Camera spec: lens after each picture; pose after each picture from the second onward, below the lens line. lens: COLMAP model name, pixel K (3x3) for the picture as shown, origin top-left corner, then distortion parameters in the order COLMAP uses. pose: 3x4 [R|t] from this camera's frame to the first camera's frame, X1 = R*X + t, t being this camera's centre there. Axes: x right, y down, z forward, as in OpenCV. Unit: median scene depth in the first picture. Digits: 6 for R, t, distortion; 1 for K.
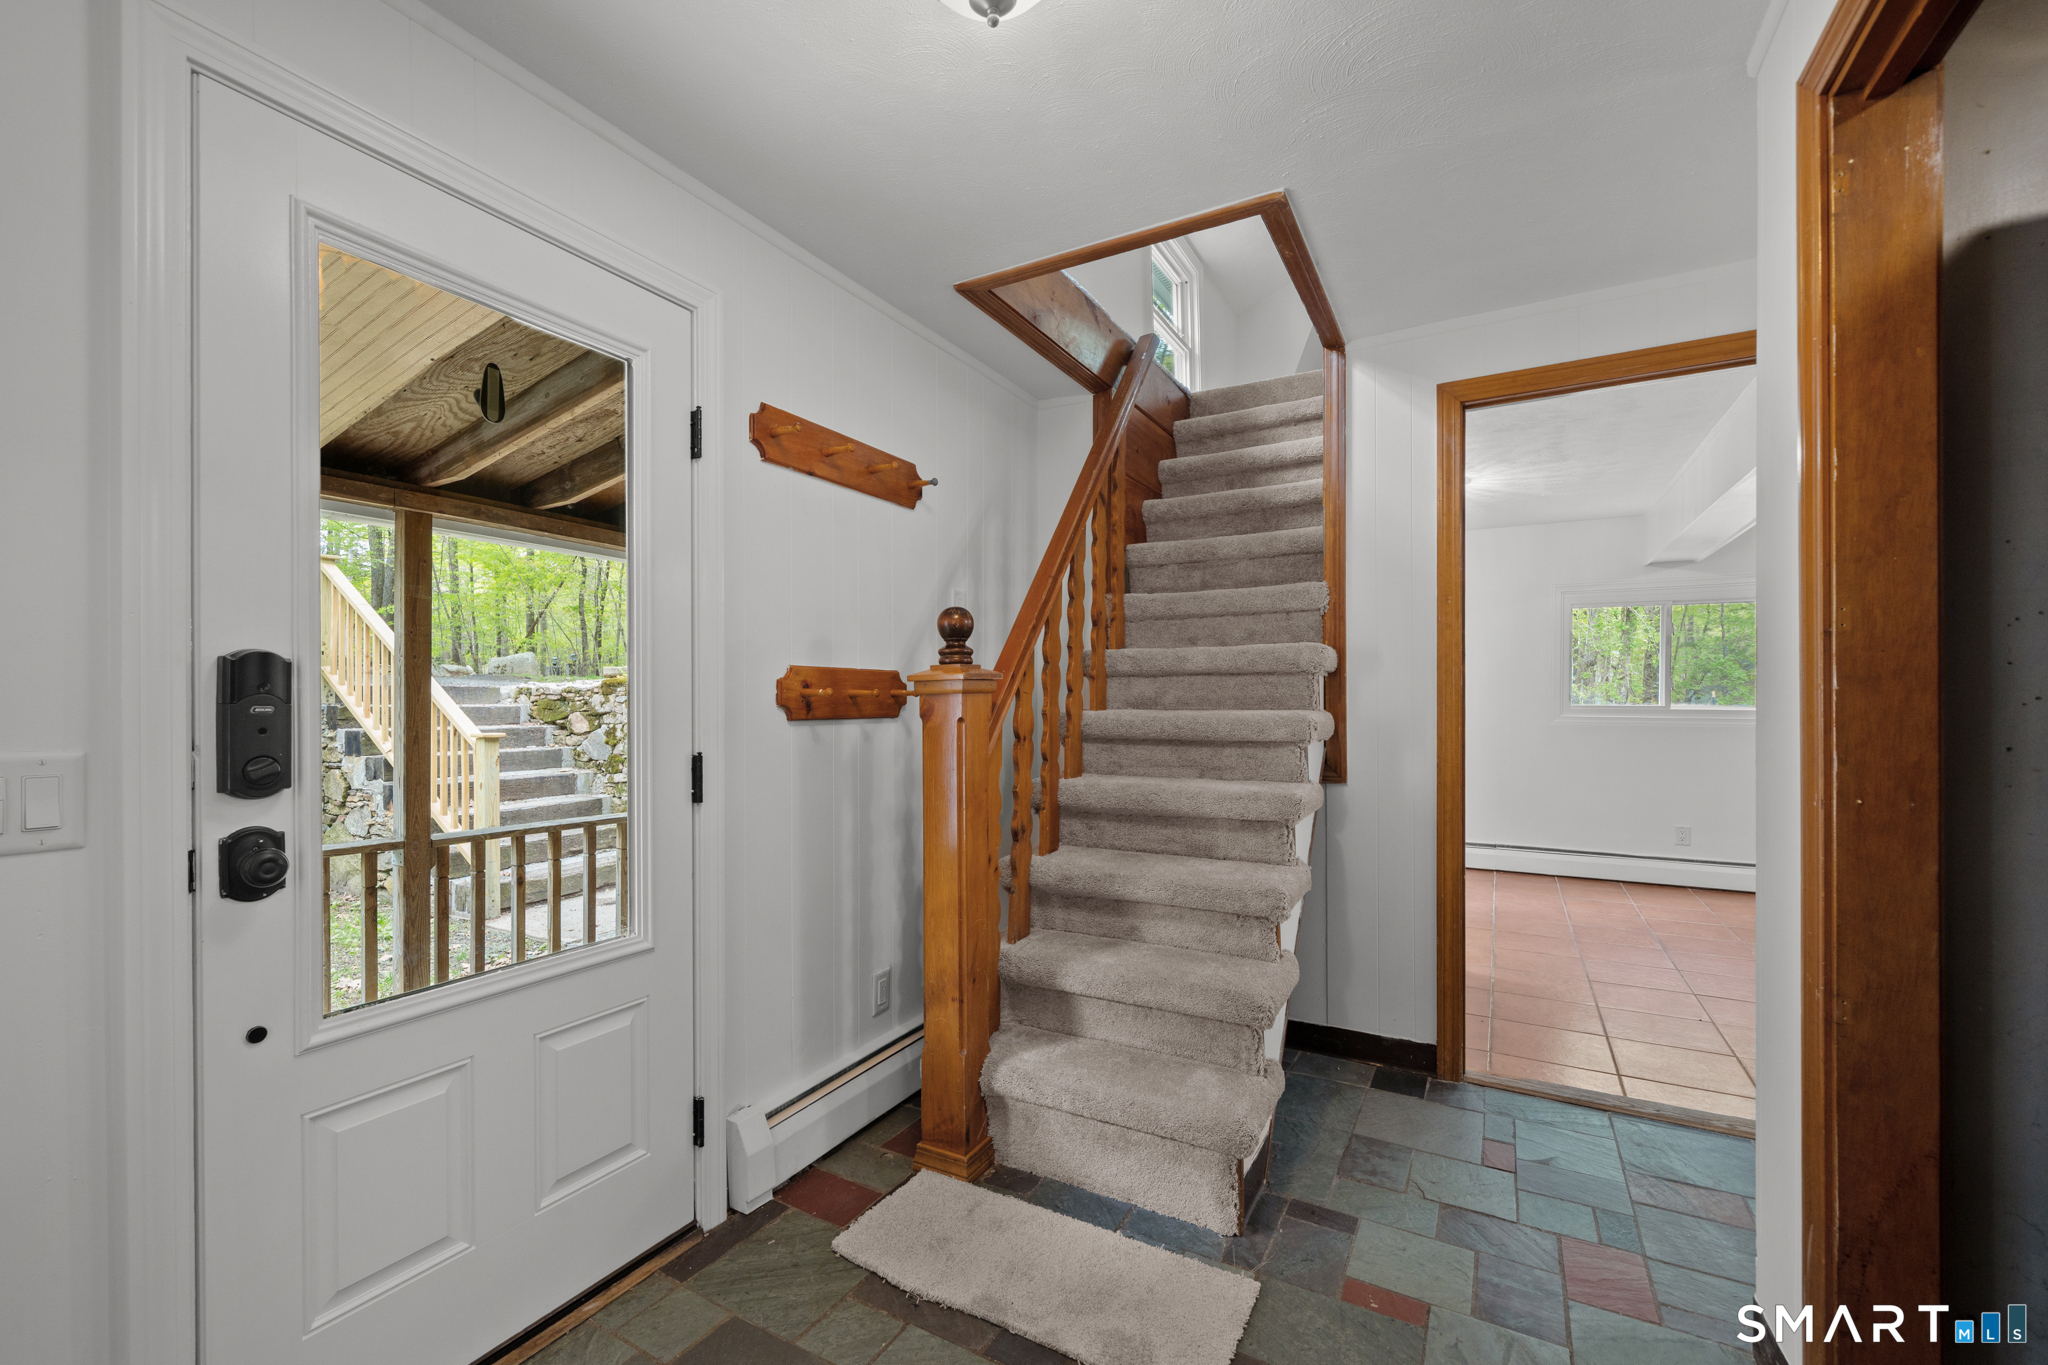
lens RADIAL K [[851.7, 0, 1018.9], [0, 851.7, 697.0], [0, 0, 1]] dist [-0.001034, 0.000041]
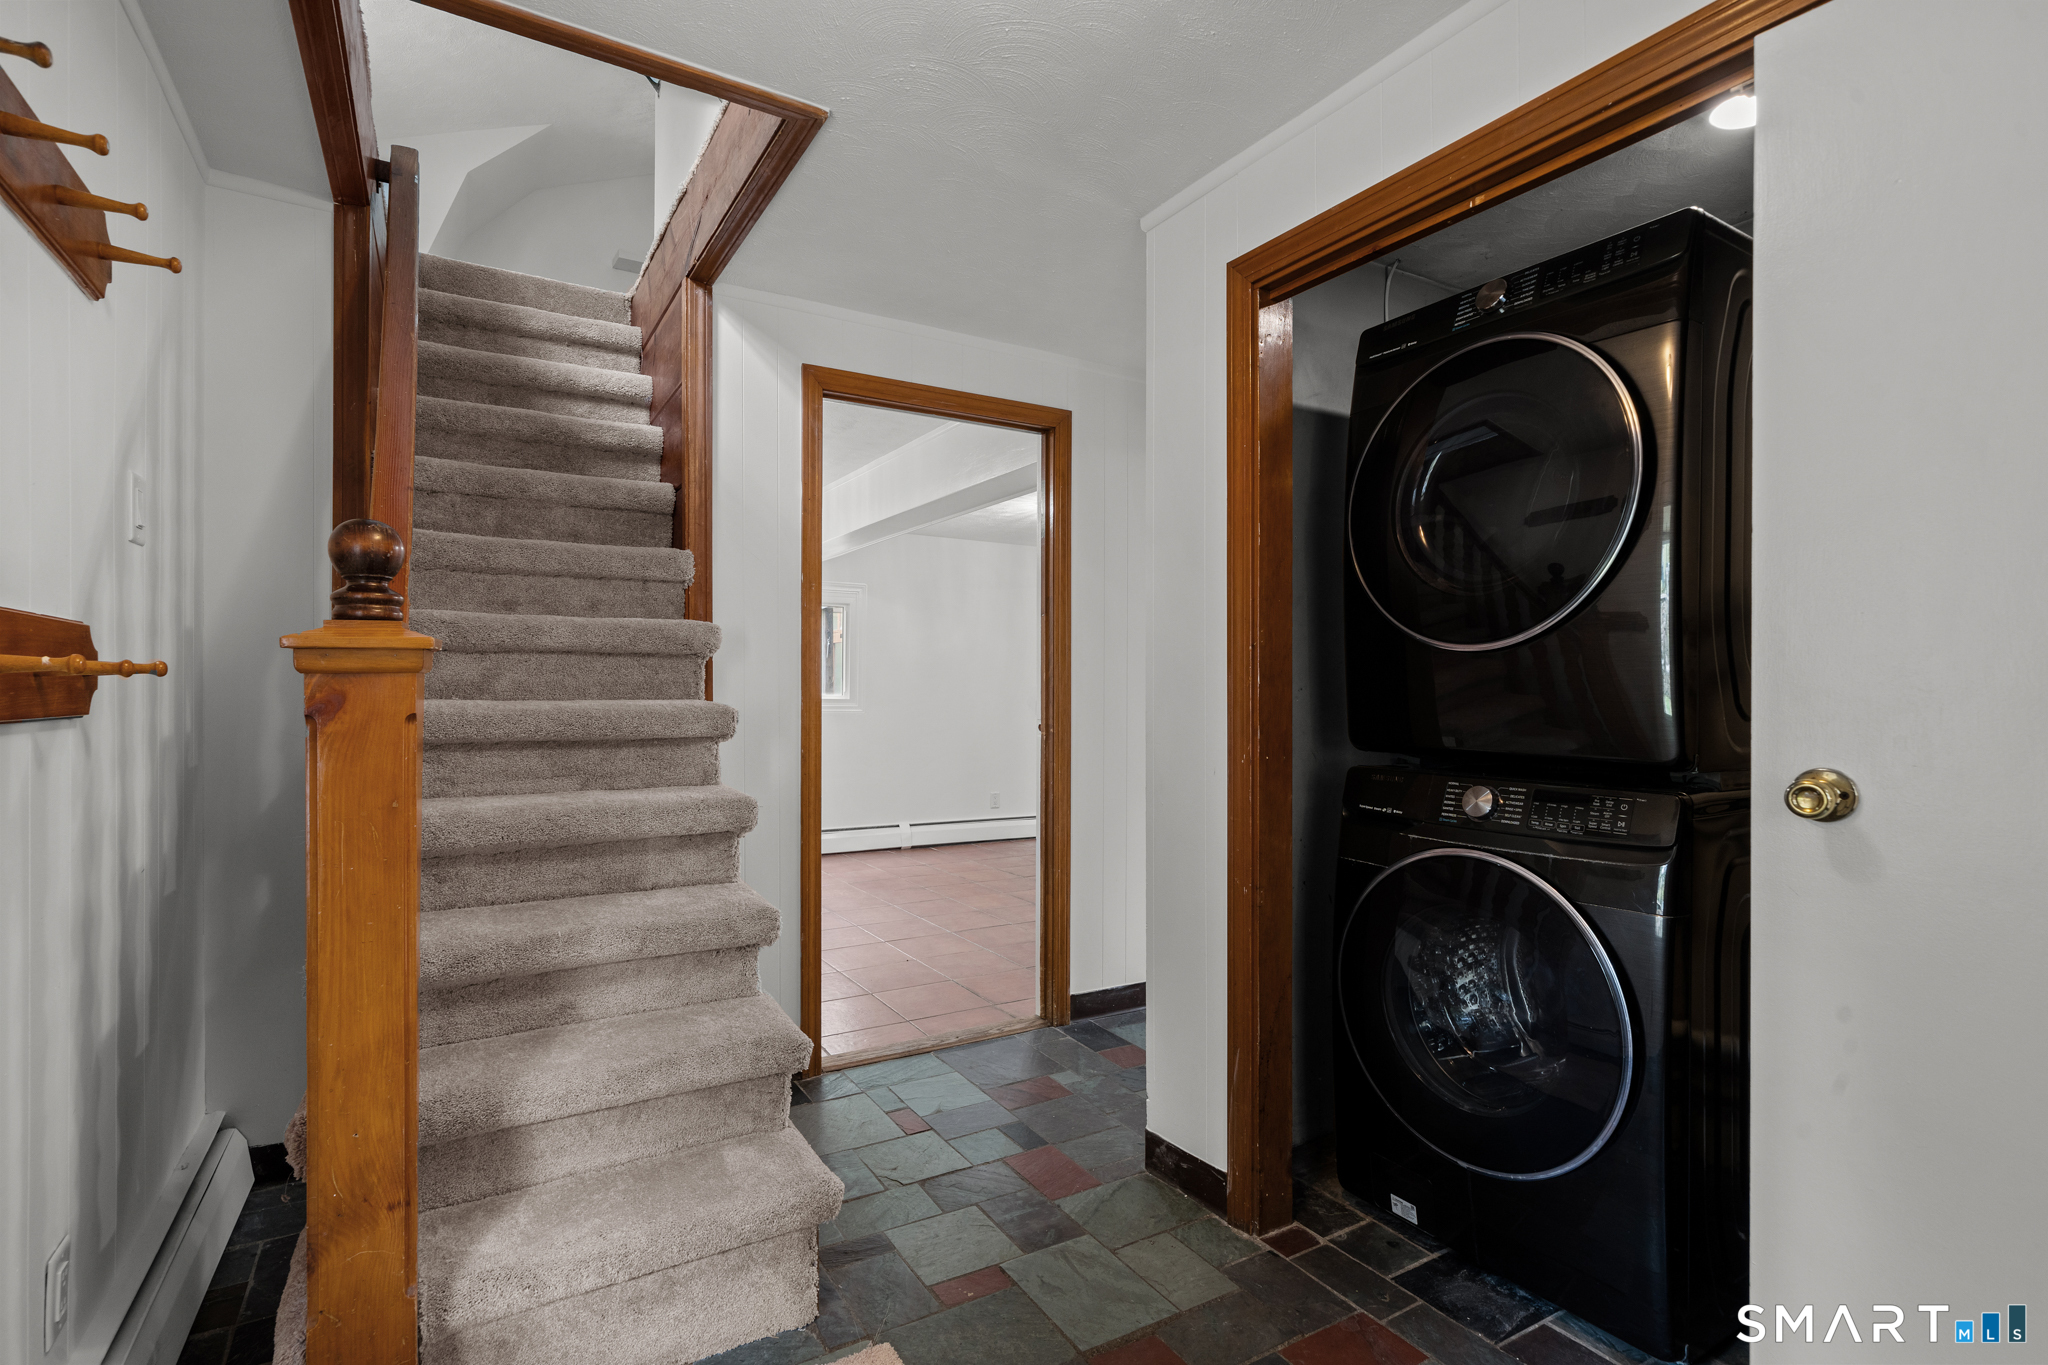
lens RADIAL K [[956.8, 0, 1017.1], [0, 956.8, 685.1], [0, 0, 1]] dist [-0.000208, 0.000740]
pose [[0.498844, 0.008707, 0.866648, -0.346239], [-0.009358, 0.999945, -0.004660, 0.002576], [-0.866641, -0.005785, 0.498898, 0.256140]]
